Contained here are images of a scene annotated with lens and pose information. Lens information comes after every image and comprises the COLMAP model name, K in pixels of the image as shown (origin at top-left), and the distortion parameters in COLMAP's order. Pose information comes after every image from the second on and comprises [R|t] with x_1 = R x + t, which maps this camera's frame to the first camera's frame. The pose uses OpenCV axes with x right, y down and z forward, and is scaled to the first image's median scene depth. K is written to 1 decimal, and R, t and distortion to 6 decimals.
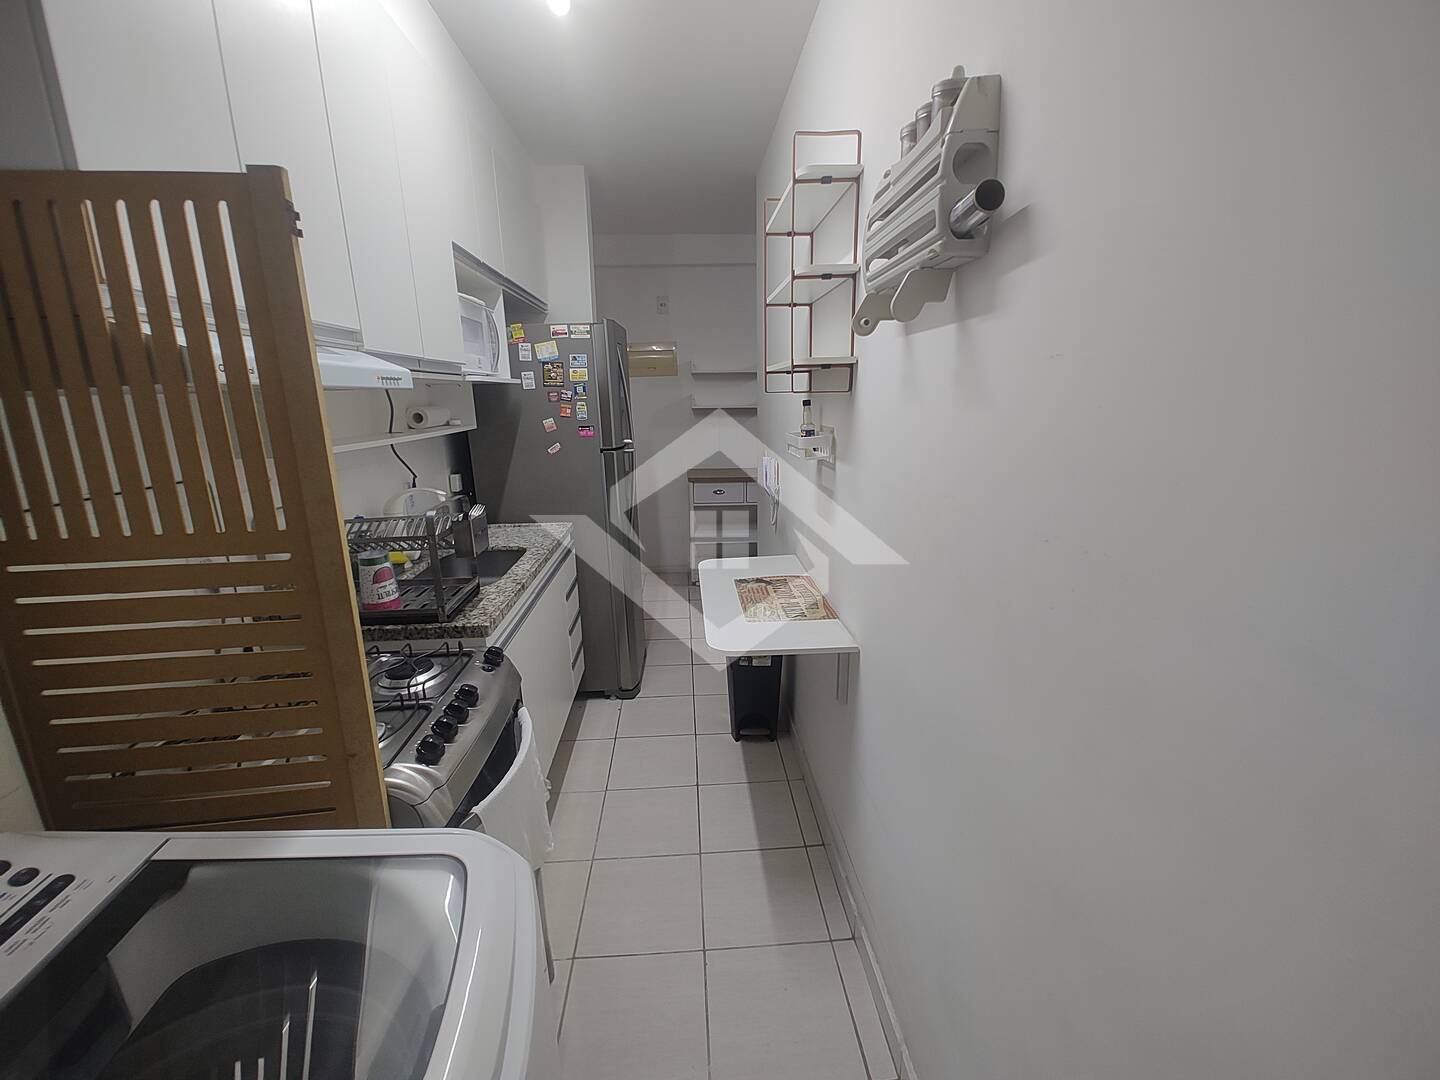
lens RADIAL K [[598.7, 0, 720.0], [0, 598.7, 540.0], [0, 0, 1]] dist [0.003639, 0.000613]
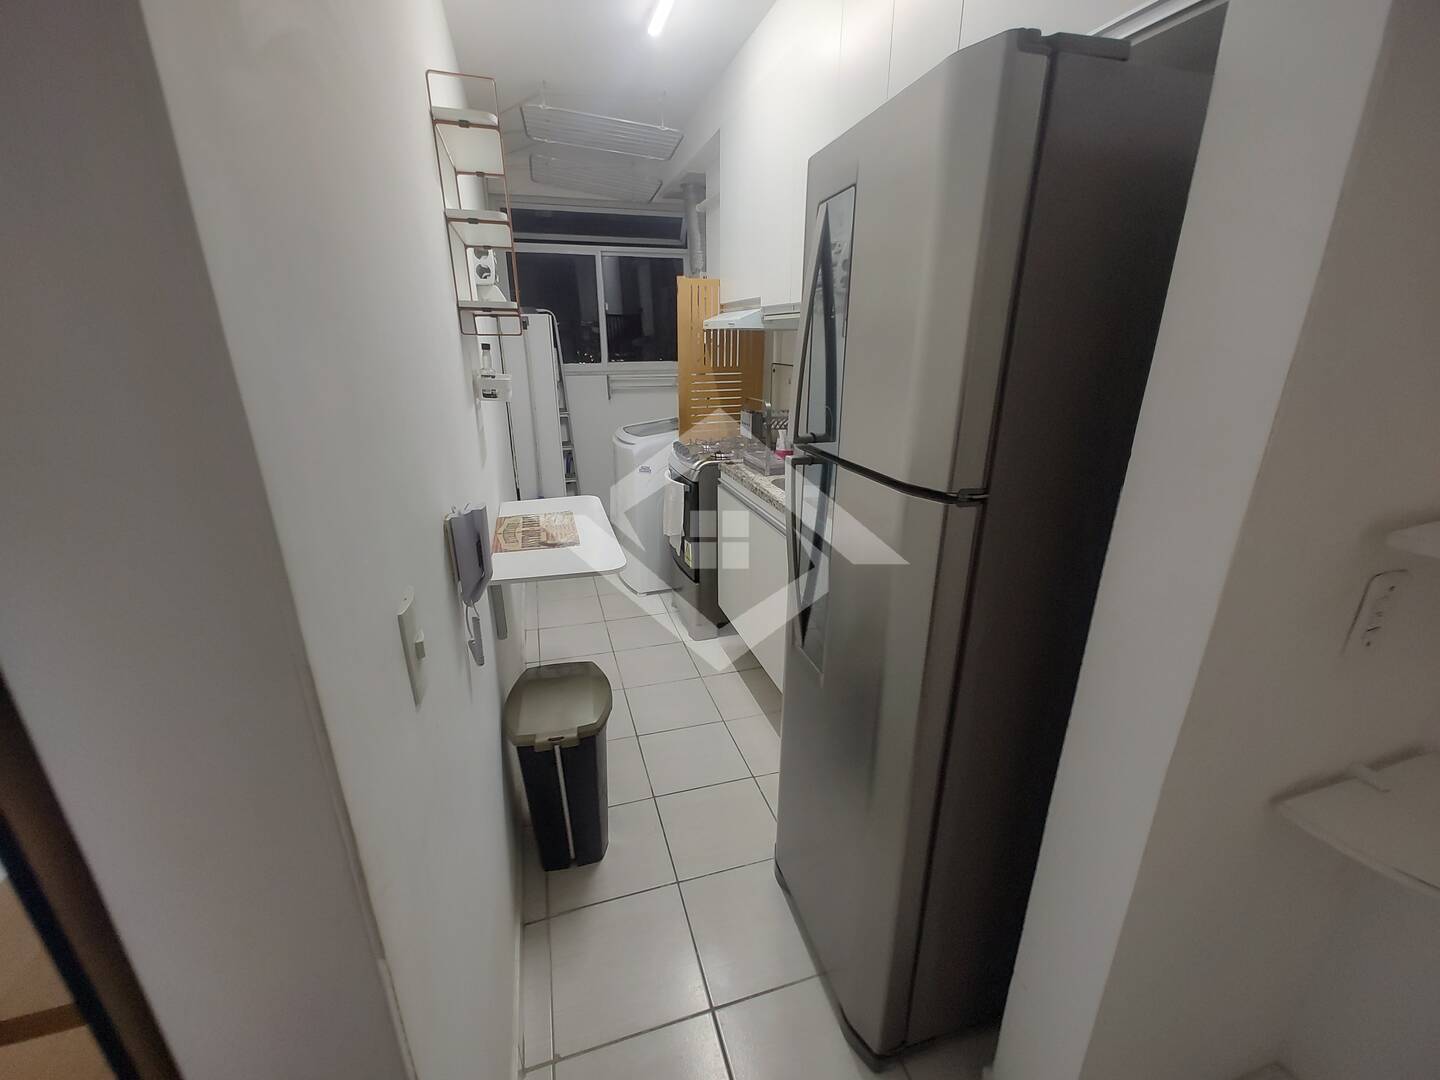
lens RADIAL K [[601.0, 0, 720.0], [0, 601.0, 540.0], [0, 0, 1]] dist [-0.010584, 0.000144]
pose [[-0.974075, 0.086251, -0.209137, 0.010863], [-0.040296, 0.843532, 0.535565, -0.596123], [0.222607, 0.530108, -0.818188, 2.448920]]
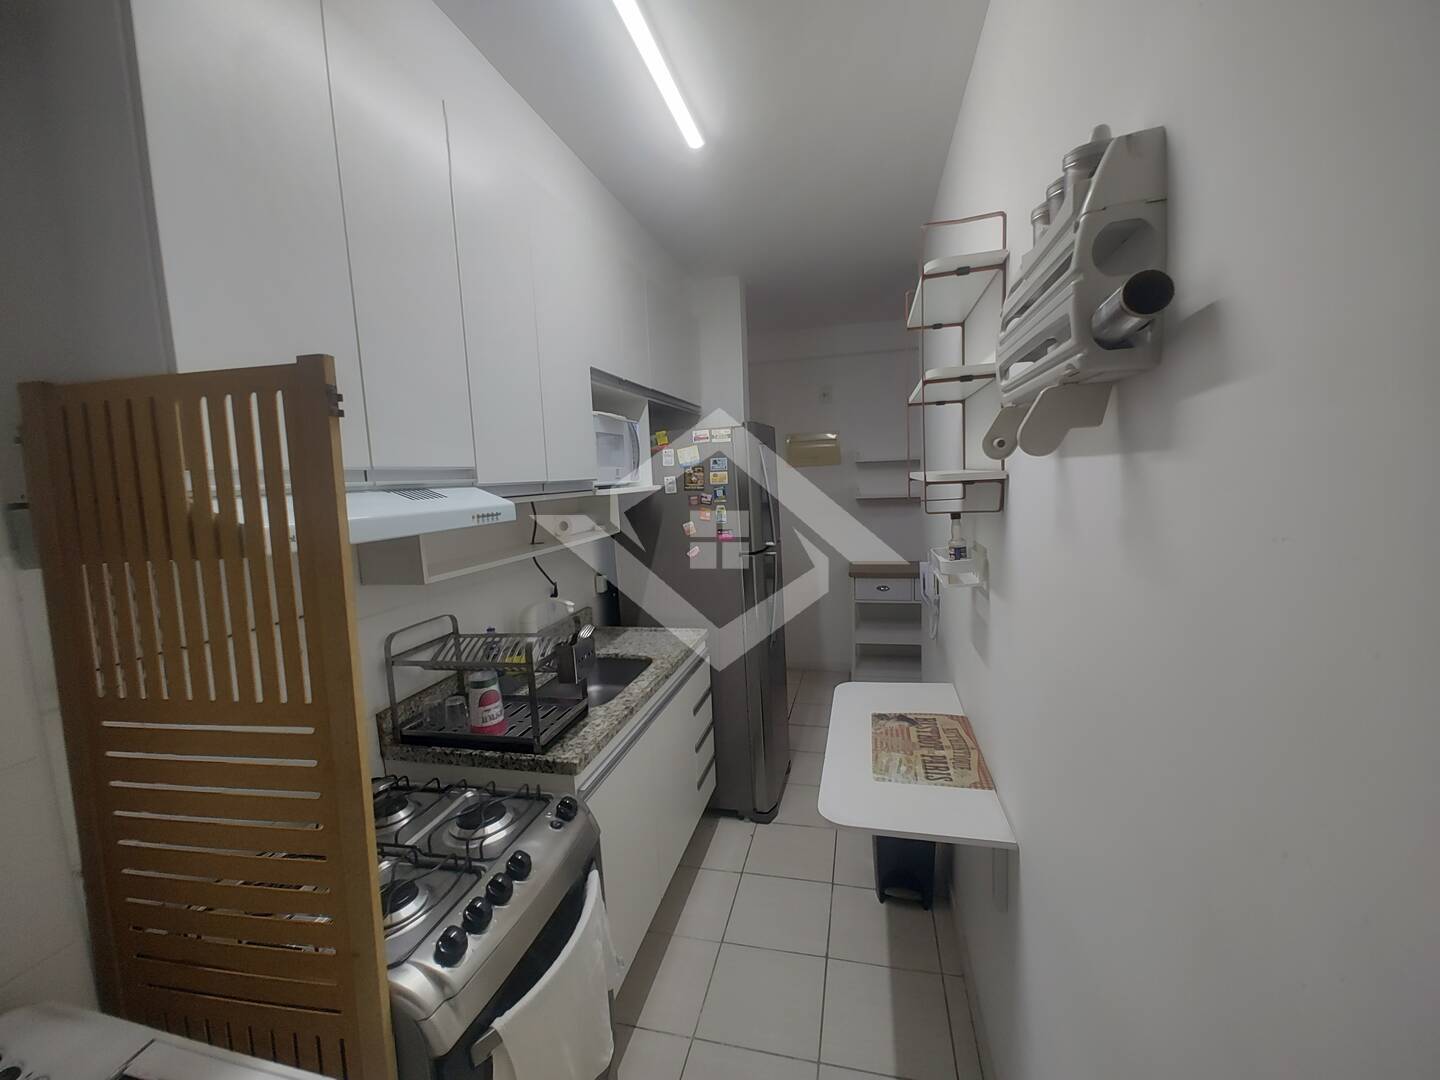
lens RADIAL K [[604.0, 0, 721.8], [0, 604.0, 544.9], [0, 0, 1]] dist [-0.001663, 0.005001]
pose [[0.955890, 0.009970, -0.293554, 0.095623], [-0.043556, 0.993185, -0.108100, -0.097272], [0.290476, 0.116118, 0.949811, 0.120343]]
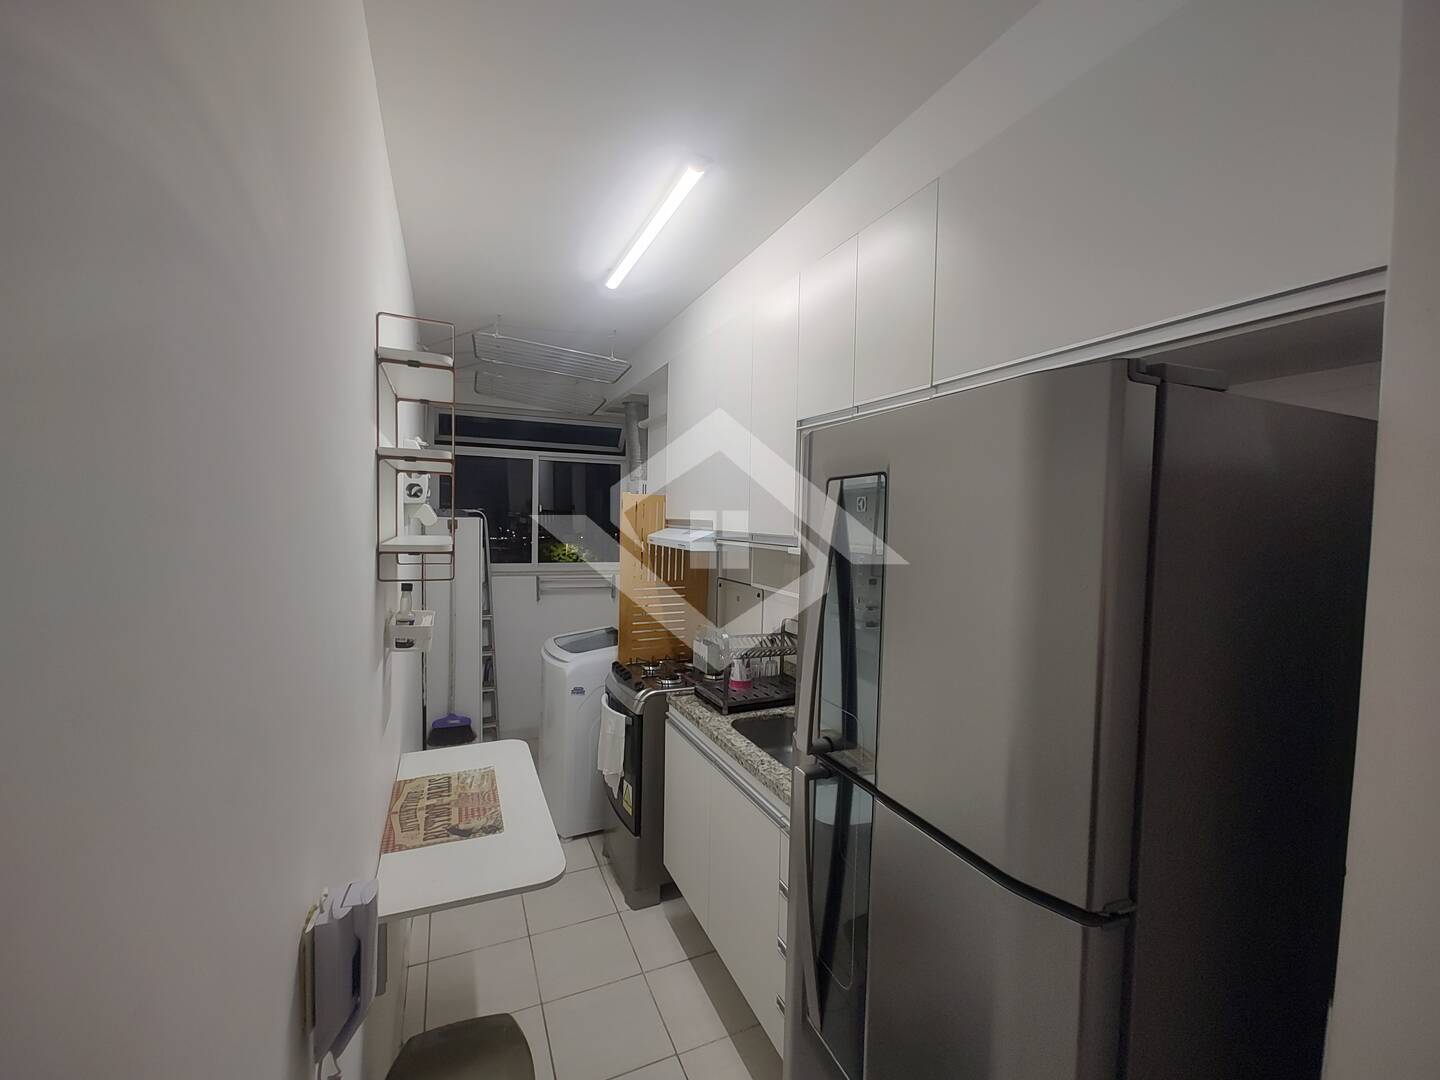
lens RADIAL K [[589.8, 0, 727.3], [0, 589.8, 534.3], [0, 0, 1]] dist [-0.037688, 0.019051]
pose [[-0.931000, 0.003921, -0.364998, 0.037669], [-0.095949, 0.962150, 0.255071, -0.649110], [0.352183, 0.272492, -0.895386, 2.216168]]
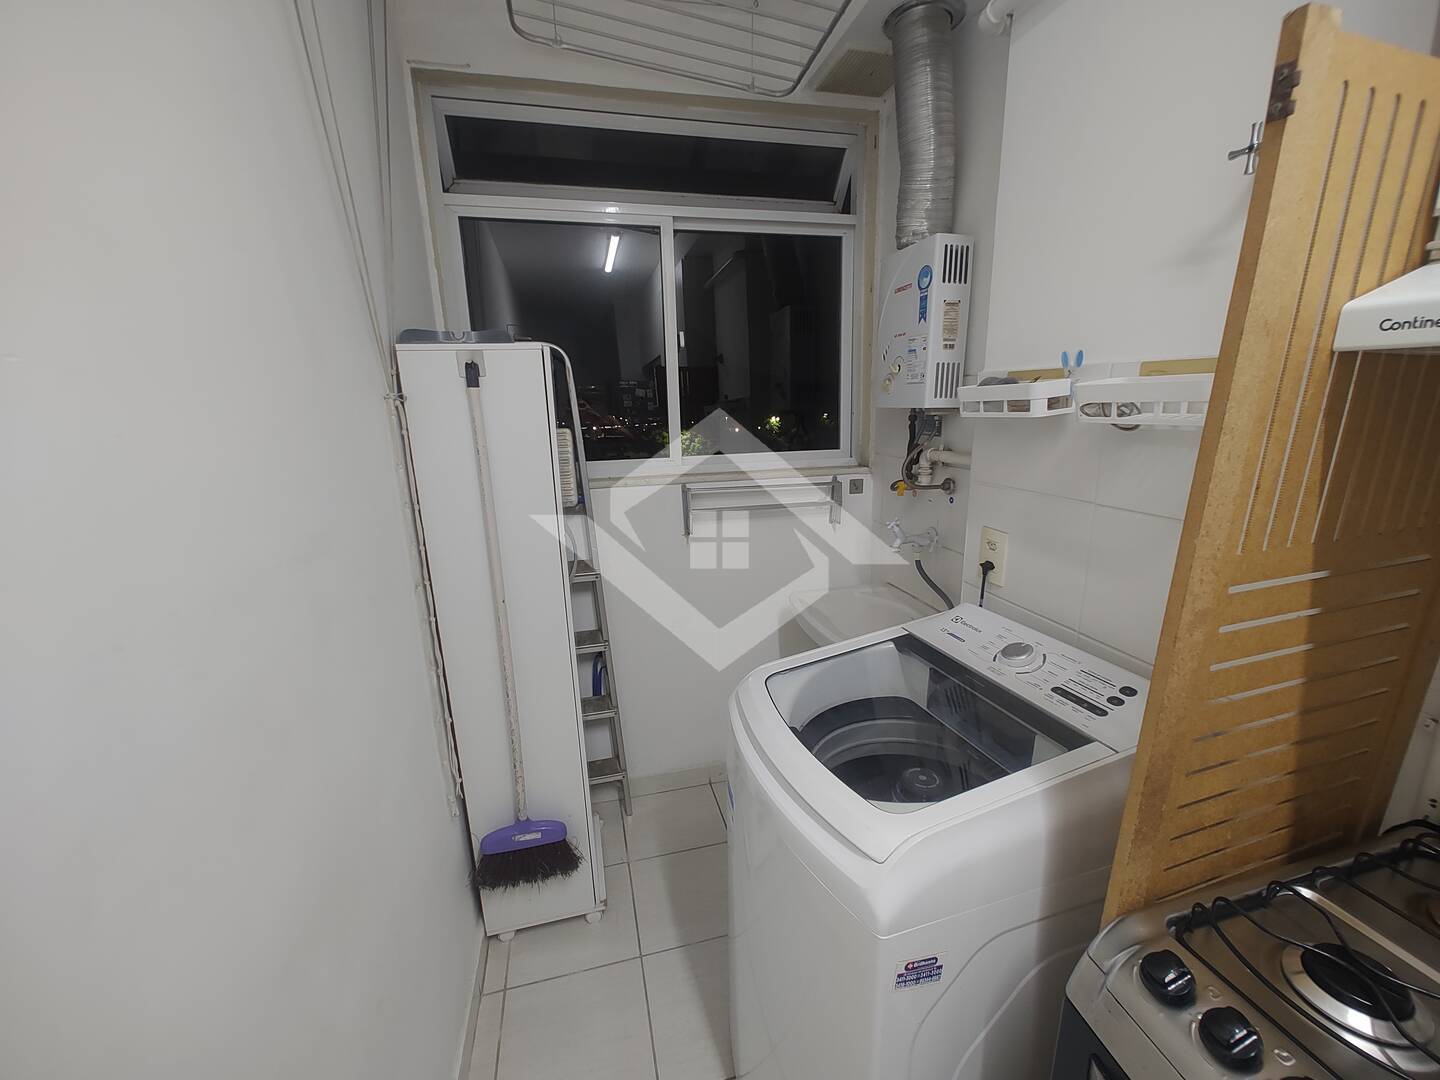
lens RADIAL K [[604.0, 0, 721.8], [0, 604.0, 544.9], [0, 0, 1]] dist [-0.001663, 0.005001]
pose [[-0.983578, 0.074739, -0.164281, 0.012262], [-0.009210, 0.888257, 0.459254, -0.193280], [0.180248, 0.453225, -0.872982, 0.803009]]
